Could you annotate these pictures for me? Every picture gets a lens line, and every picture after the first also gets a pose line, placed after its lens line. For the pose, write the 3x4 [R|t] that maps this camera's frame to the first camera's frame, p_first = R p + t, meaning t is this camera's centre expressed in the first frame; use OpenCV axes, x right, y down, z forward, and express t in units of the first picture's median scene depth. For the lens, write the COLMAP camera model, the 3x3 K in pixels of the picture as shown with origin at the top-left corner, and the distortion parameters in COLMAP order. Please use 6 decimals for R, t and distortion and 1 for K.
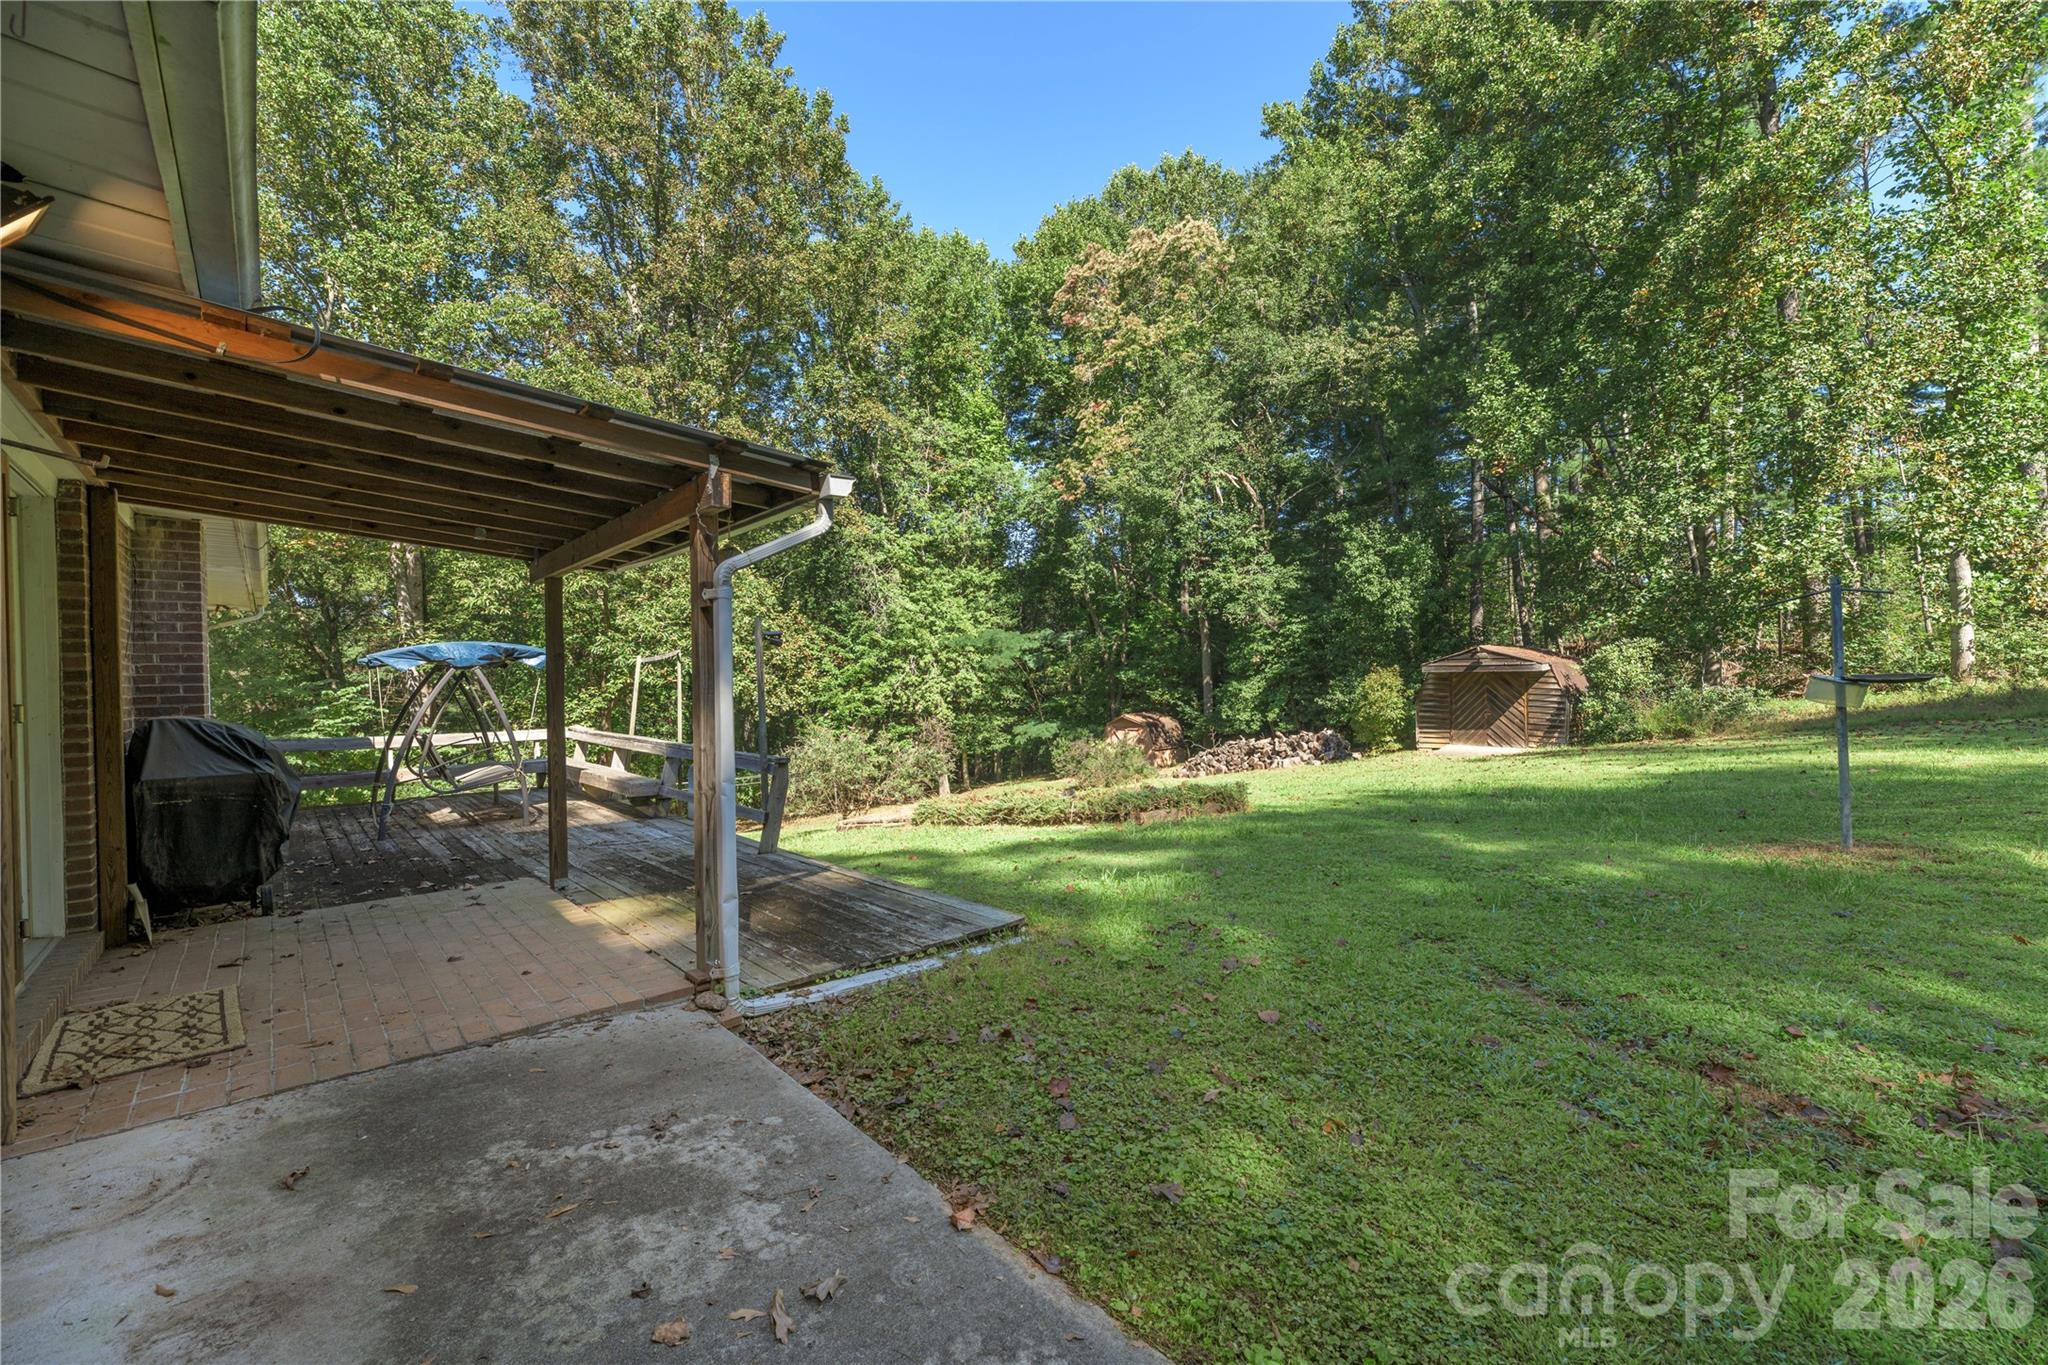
lens RADIAL K [[831.2, 0, 1019.5], [0, 831.2, 687.9], [0, 0, 1]] dist [0.002673, -0.000065]
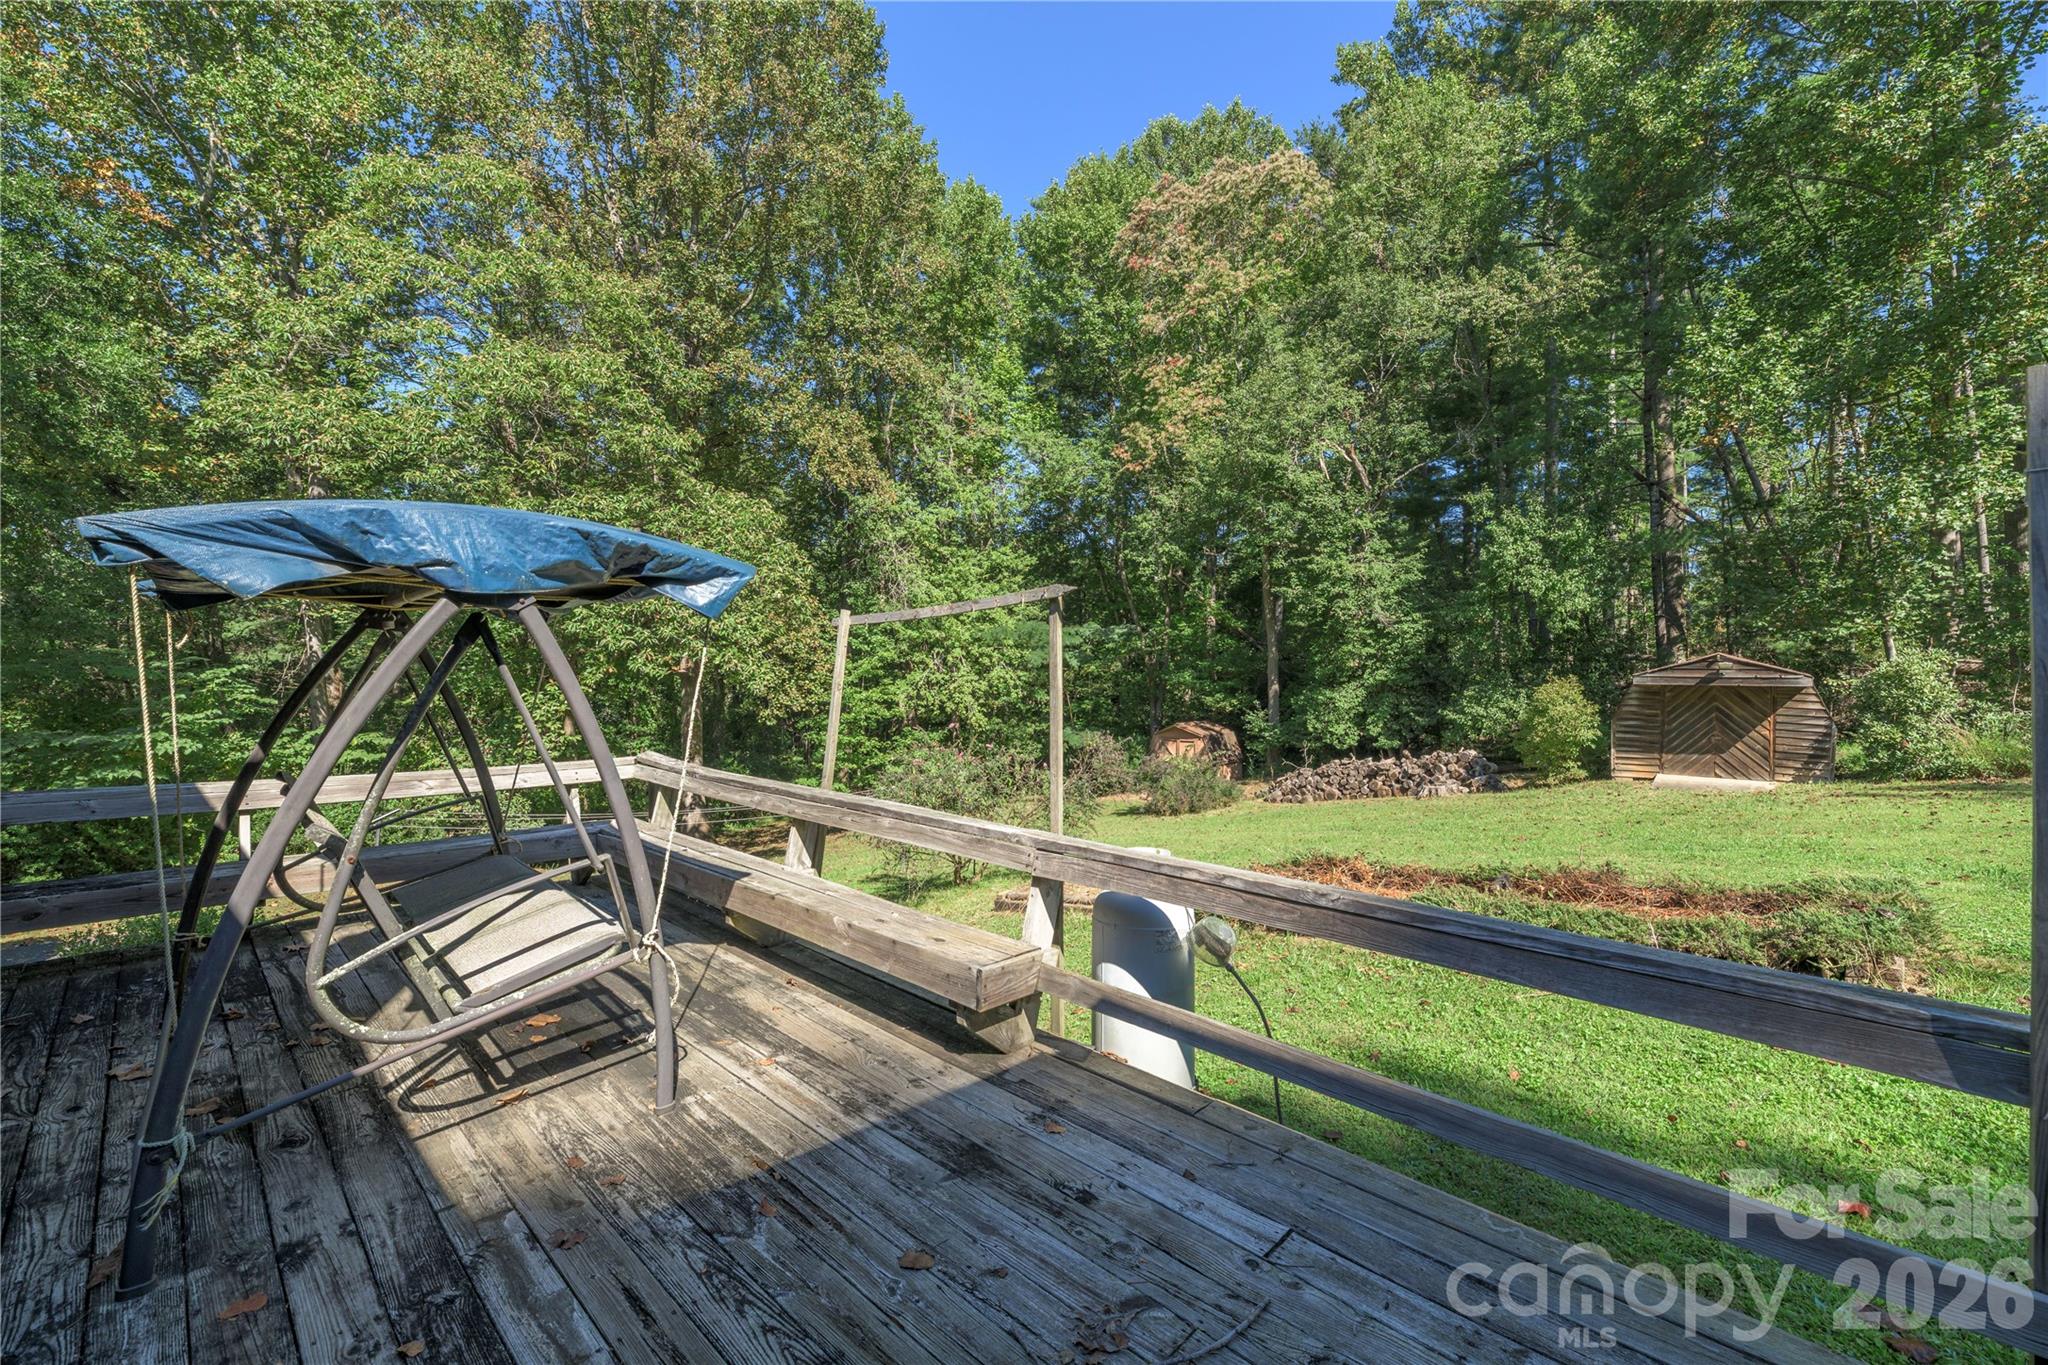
lens RADIAL K [[837.7, 0, 1024.0], [0, 837.7, 682.5], [0, 0, 1]] dist [0.004986, -0.000163]
pose [[0.997096, 0.024192, 0.072207, -0.111796], [-0.023633, 0.999684, -0.008587, 0.000522], [-0.072392, 0.006855, 0.997353, 0.155198]]
